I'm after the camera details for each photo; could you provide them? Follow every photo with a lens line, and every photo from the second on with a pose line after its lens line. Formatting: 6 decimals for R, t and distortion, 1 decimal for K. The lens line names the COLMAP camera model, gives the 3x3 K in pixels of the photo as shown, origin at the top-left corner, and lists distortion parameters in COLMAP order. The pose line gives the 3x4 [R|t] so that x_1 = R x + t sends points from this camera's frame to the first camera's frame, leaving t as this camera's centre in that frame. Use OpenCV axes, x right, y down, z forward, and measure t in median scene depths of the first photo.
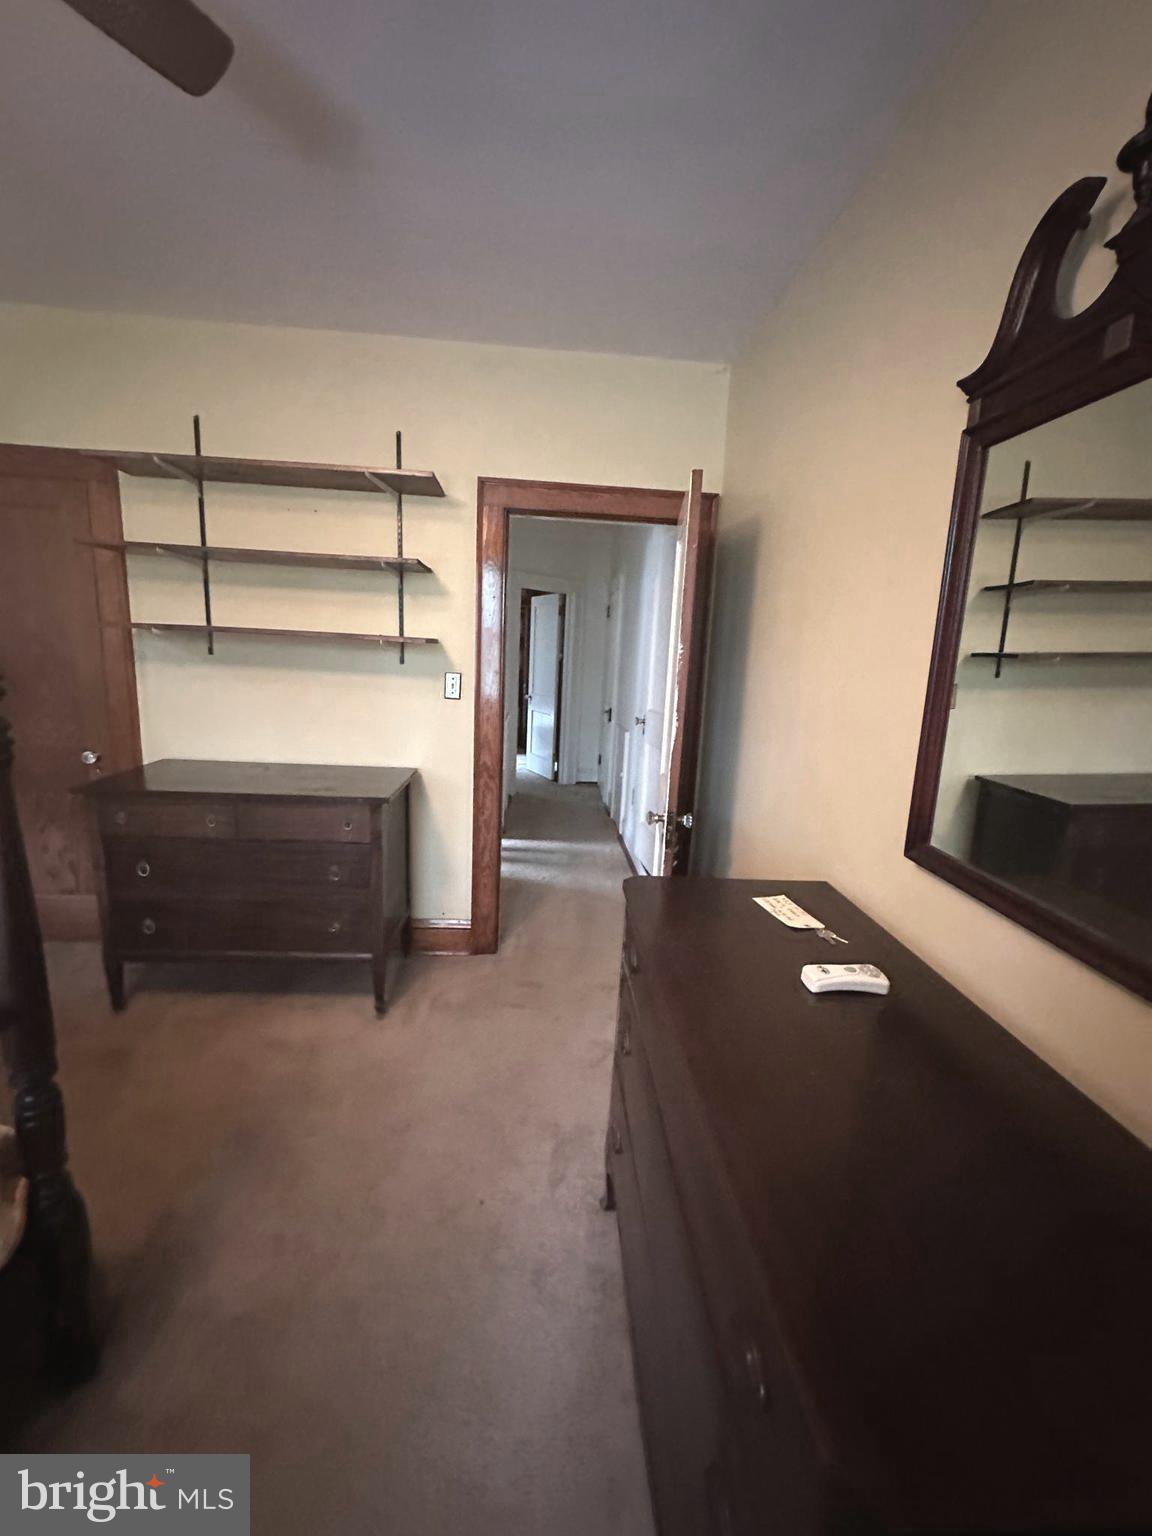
lens RADIAL K [[614.3, 0, 577.9], [0, 614.3, 771.6], [0, 0, 1]] dist [0.002148, 0.000734]
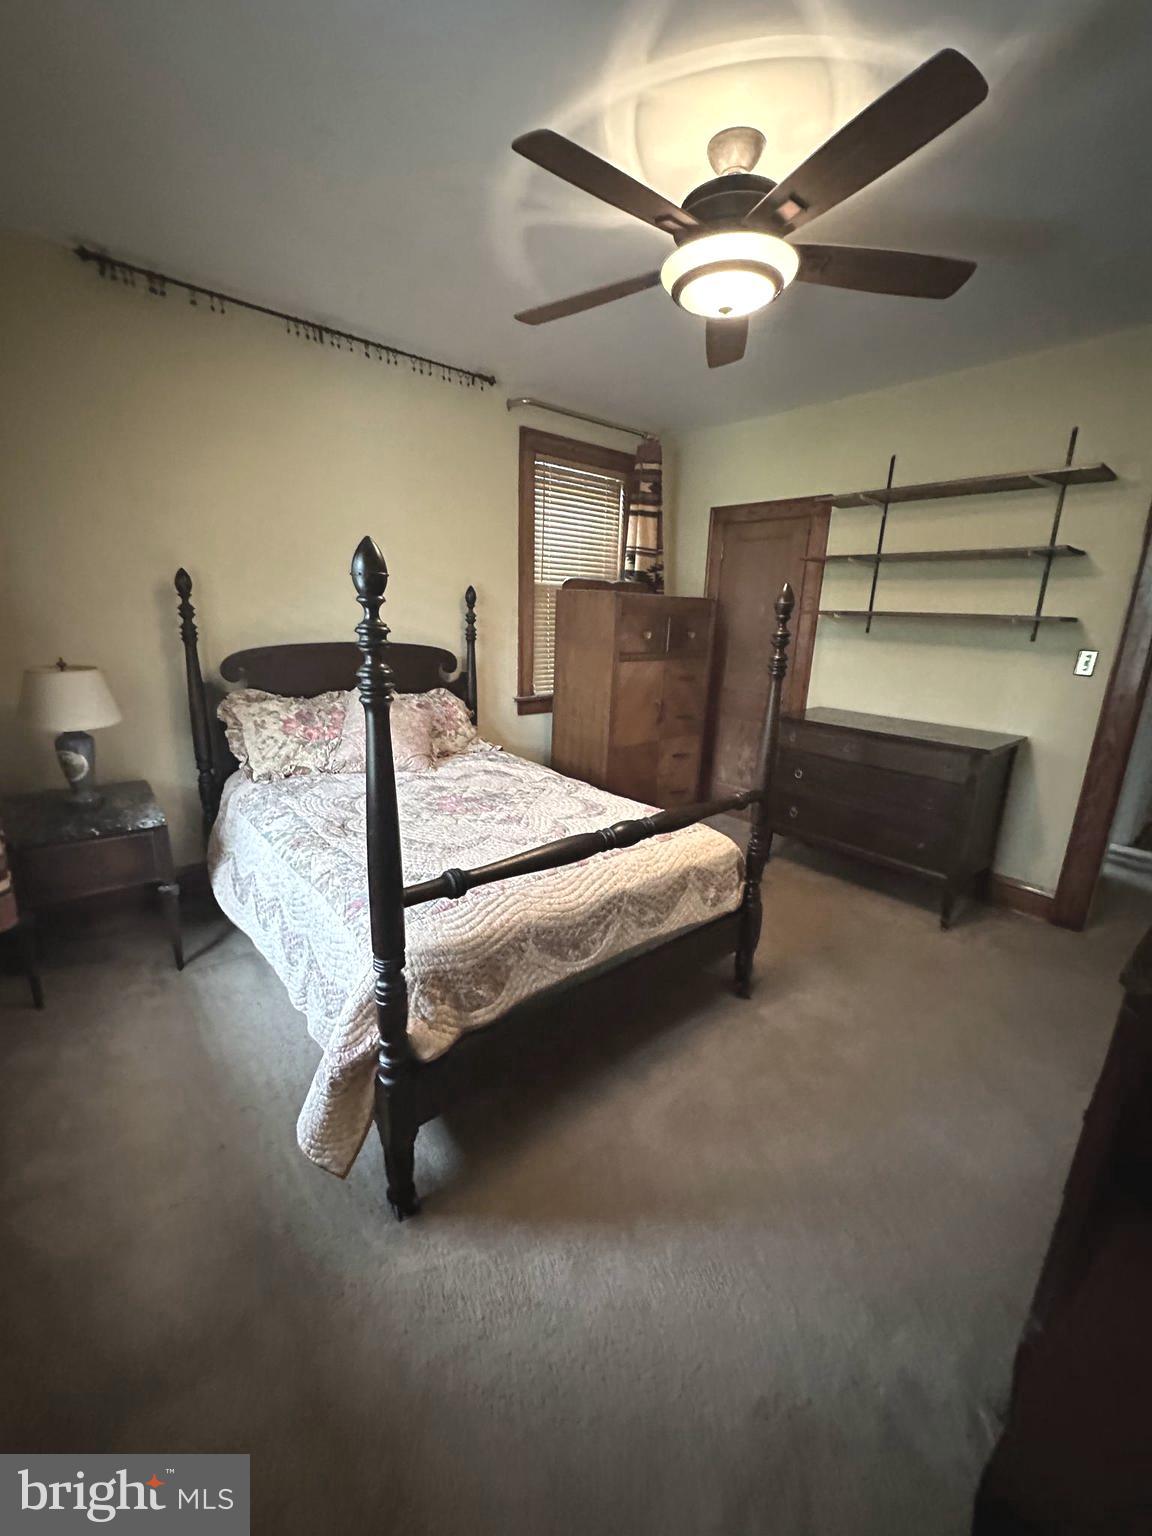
lens RADIAL K [[614.3, 0, 570.4], [0, 614.3, 769.1], [0, 0, 1]] dist [0.002148, 0.000734]
pose [[0.594422, 0.172341, -0.785469, 0.137137], [-0.156015, 0.982921, 0.097597, 0.078035], [0.788874, 0.064531, 0.611158, -0.339168]]
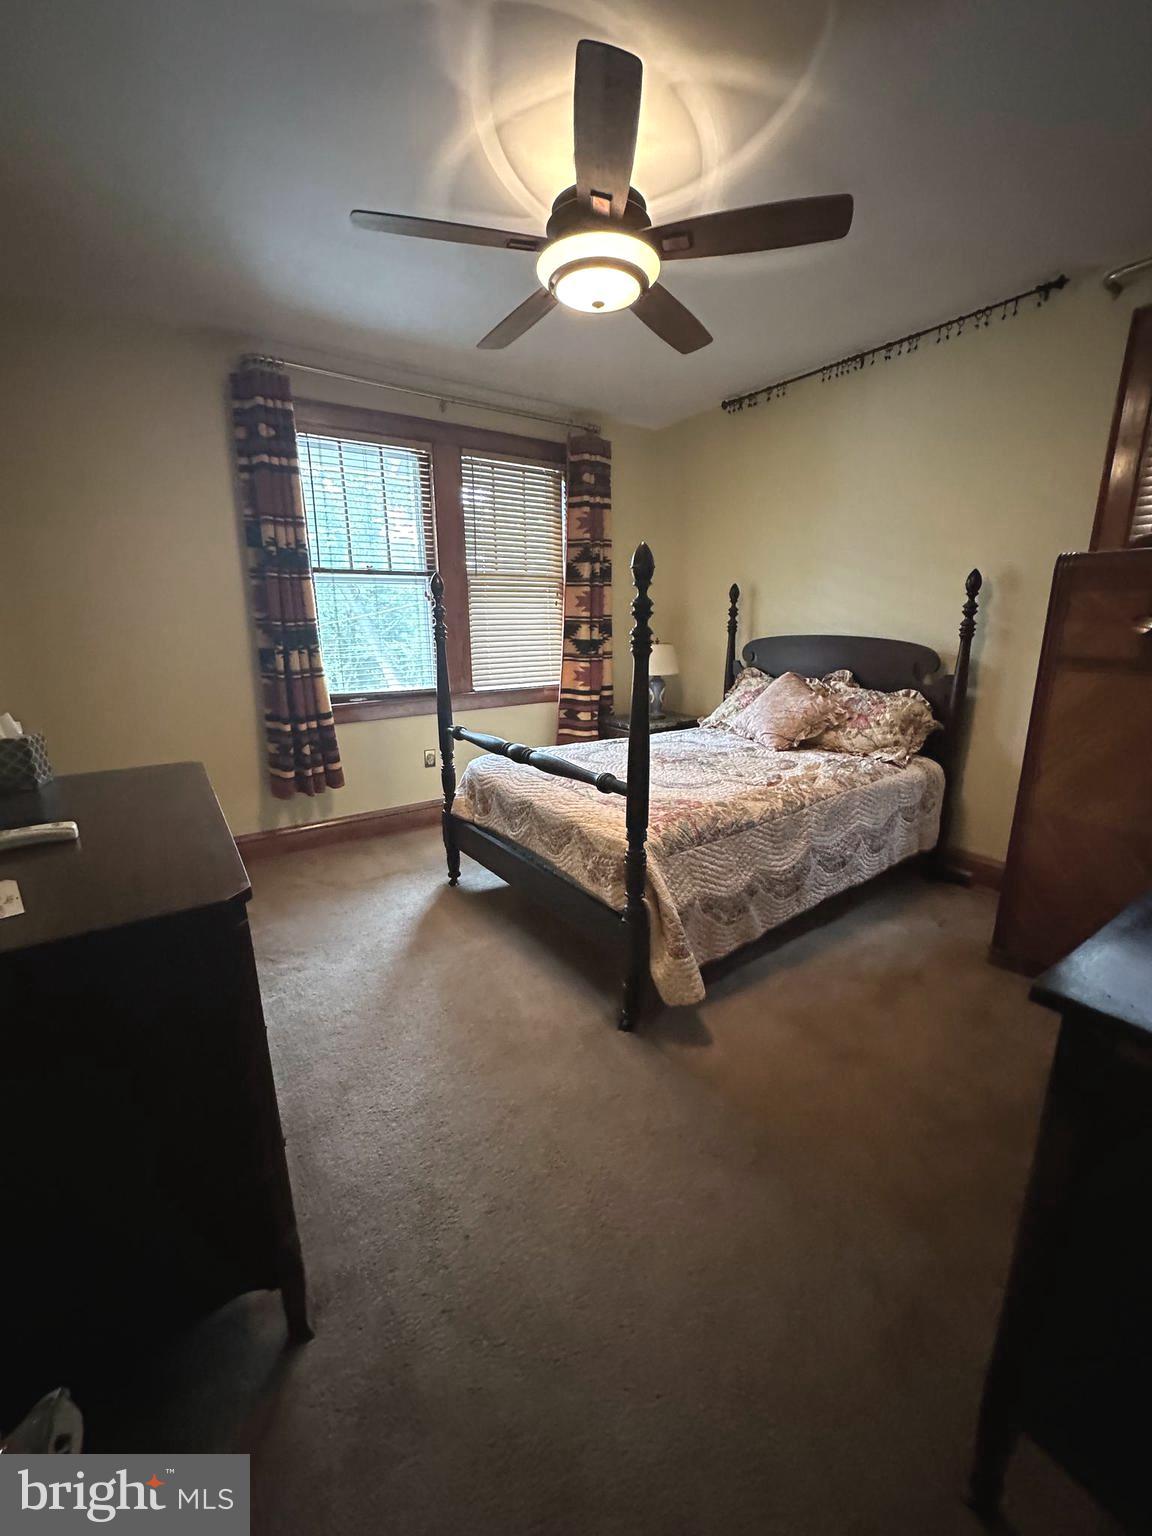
lens RADIAL K [[614.3, 0, 580.2], [0, 614.3, 768.0], [0, 0, 1]] dist [0.002148, 0.000734]
pose [[-0.848611, 0.079614, -0.522992, -0.023110], [-0.137050, 0.921775, 0.362697, -0.379219], [0.510956, 0.379464, -0.771317, 2.445151]]
